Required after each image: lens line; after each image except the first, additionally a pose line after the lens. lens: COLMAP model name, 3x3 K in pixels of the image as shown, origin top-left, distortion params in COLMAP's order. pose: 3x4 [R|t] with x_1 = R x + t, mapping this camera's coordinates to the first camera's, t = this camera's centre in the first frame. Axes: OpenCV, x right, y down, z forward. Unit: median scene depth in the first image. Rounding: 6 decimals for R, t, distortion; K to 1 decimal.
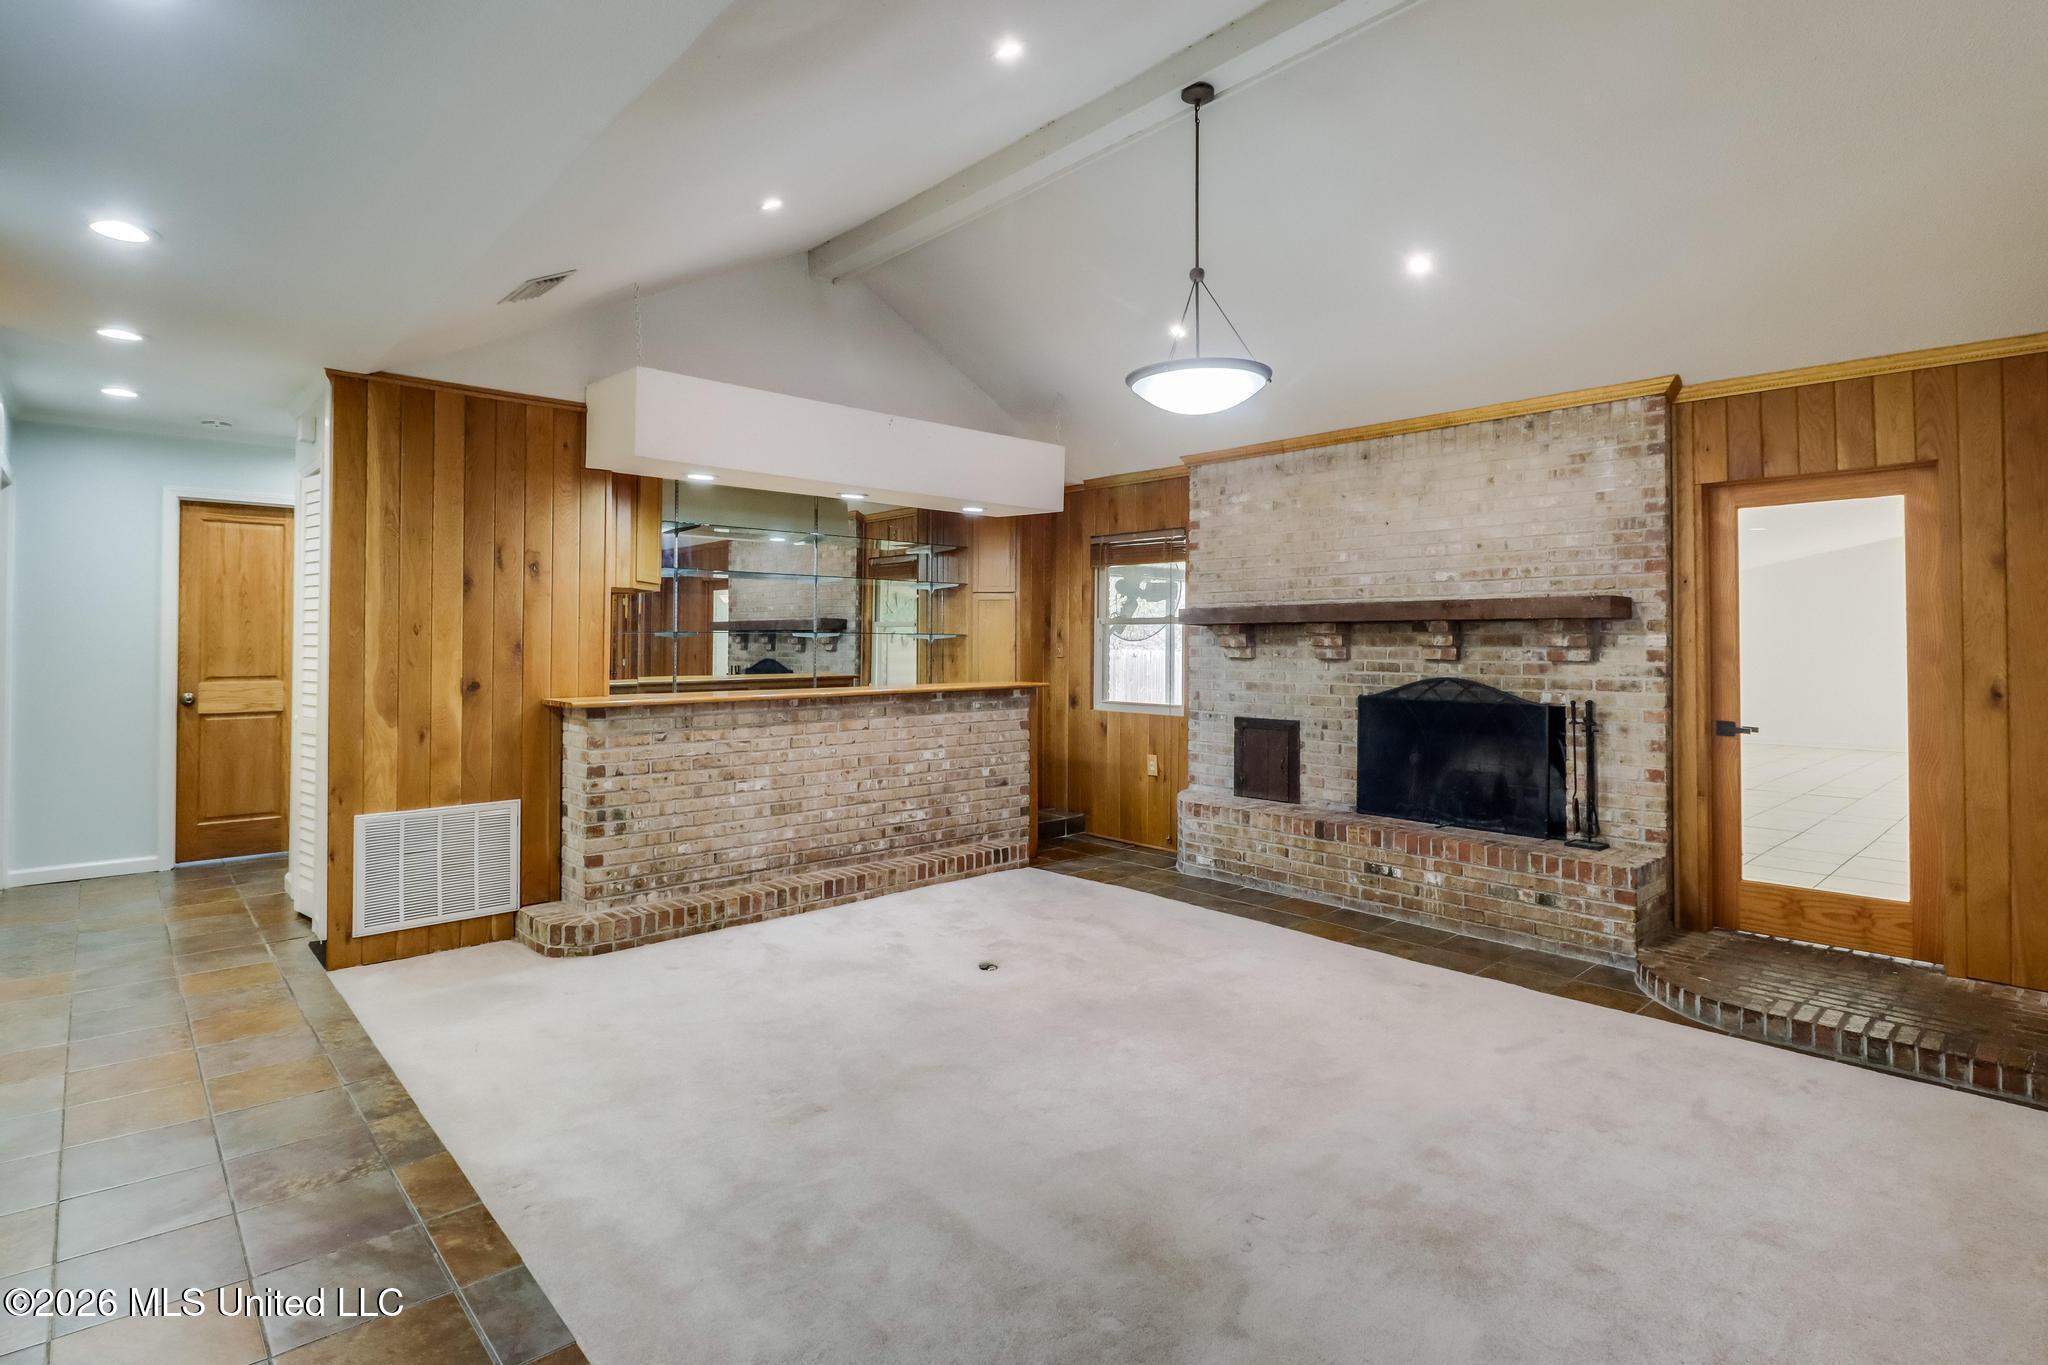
lens RADIAL K [[957.6, 0, 1028.1], [0, 957.6, 639.2], [0, 0, 1]] dist [-0.003240, -0.005117]
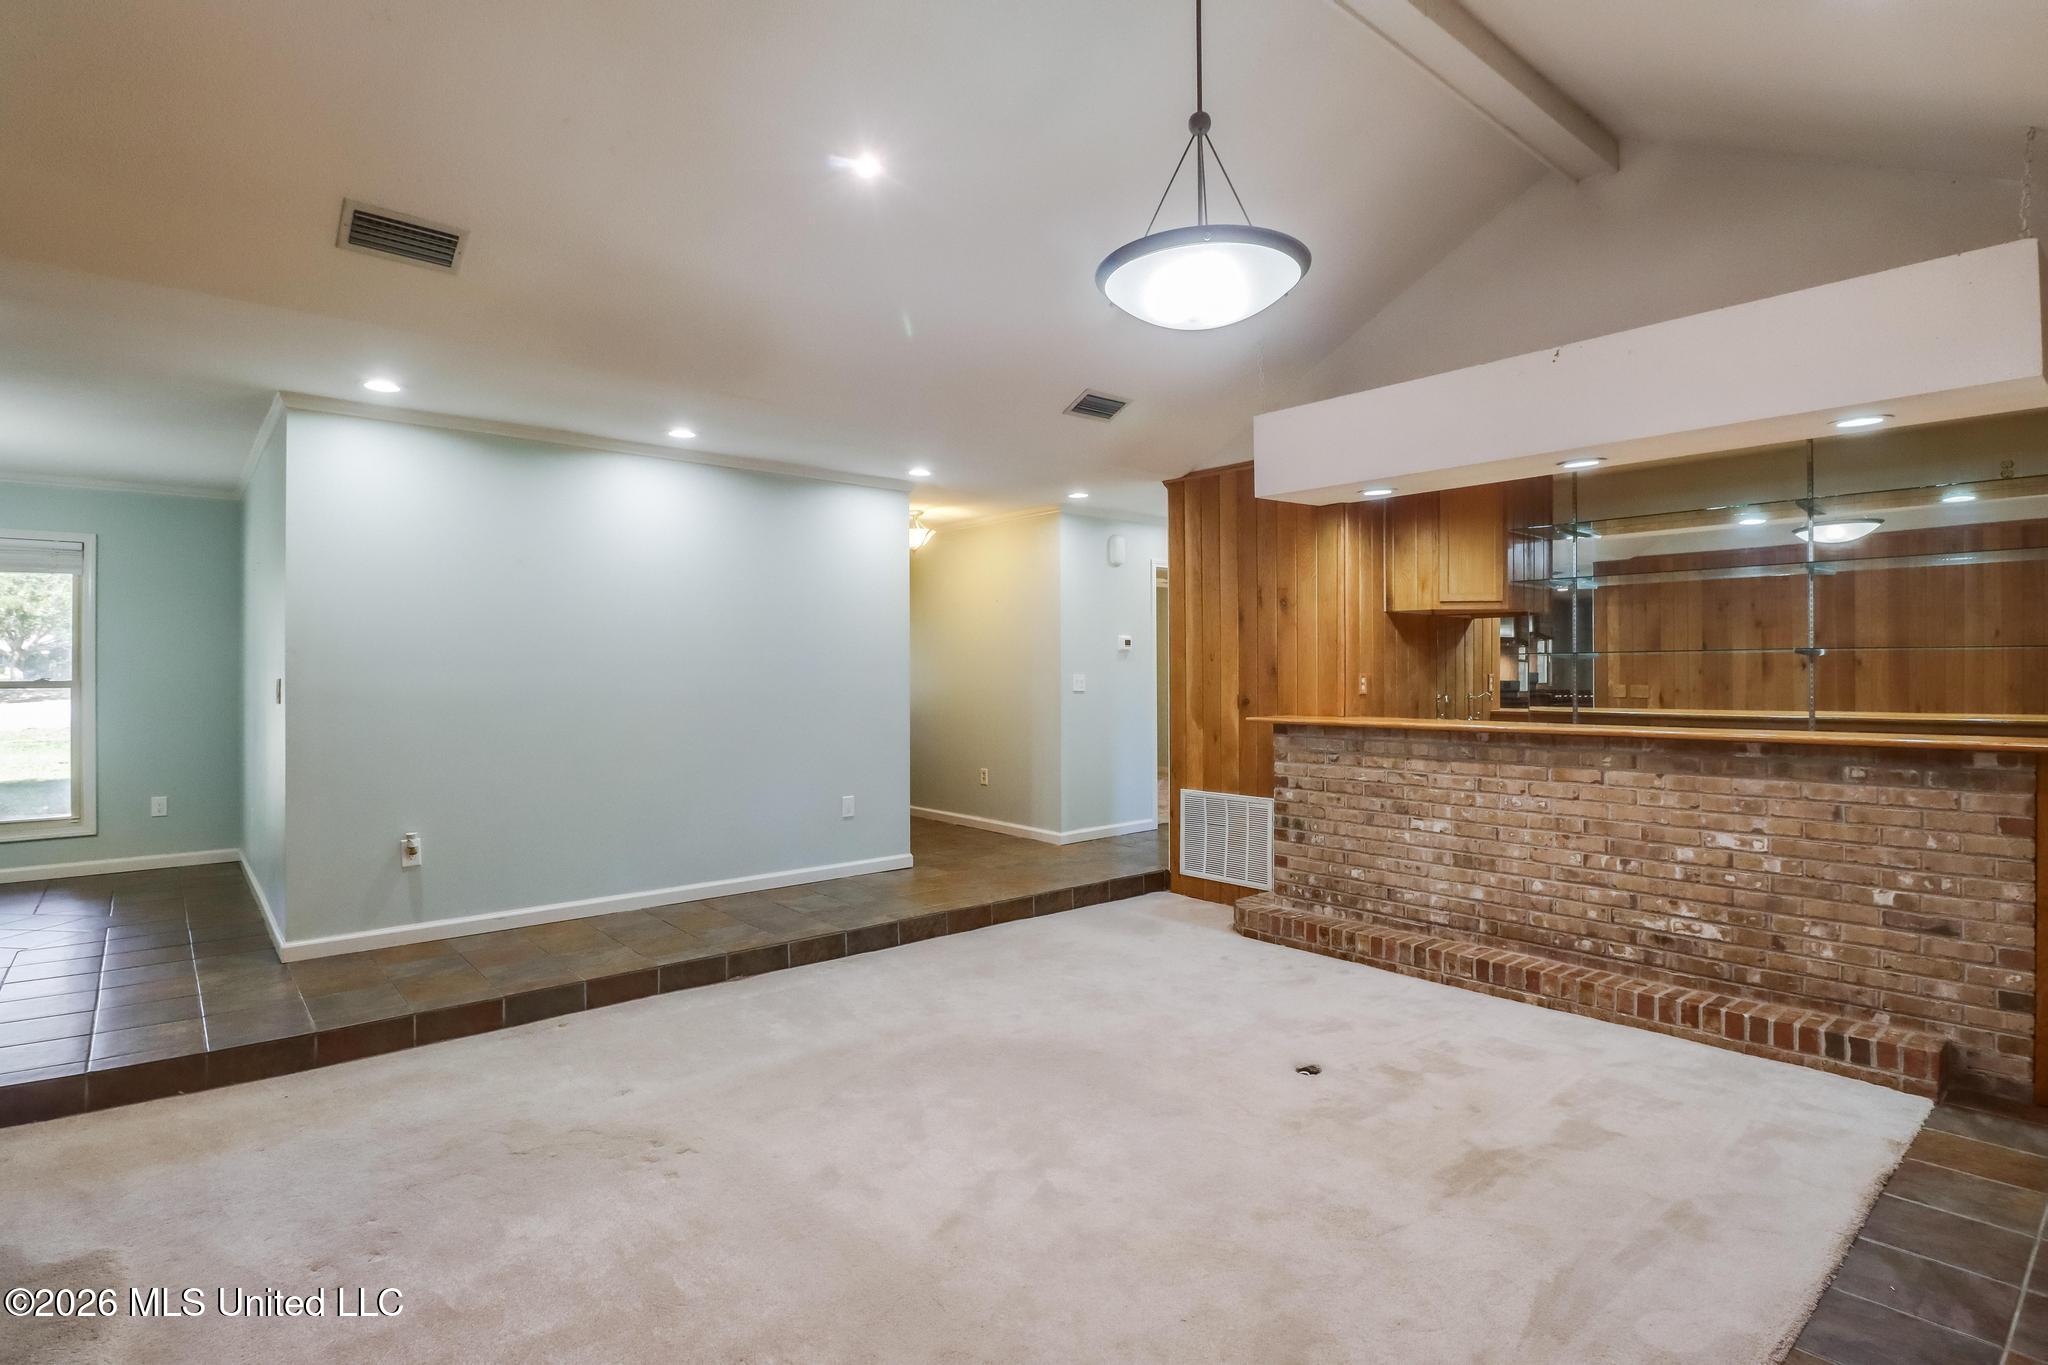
lens RADIAL K [[1014.8, 0, 1023.4], [0, 1014.8, 679.3], [0, 0, 1]] dist [-0.006621, -0.006426]
pose [[-0.013465, 0.005762, -0.999893, 0.651636], [0.008133, 0.999951, 0.005653, 0.008639], [0.999876, -0.008056, -0.013511, 0.632981]]
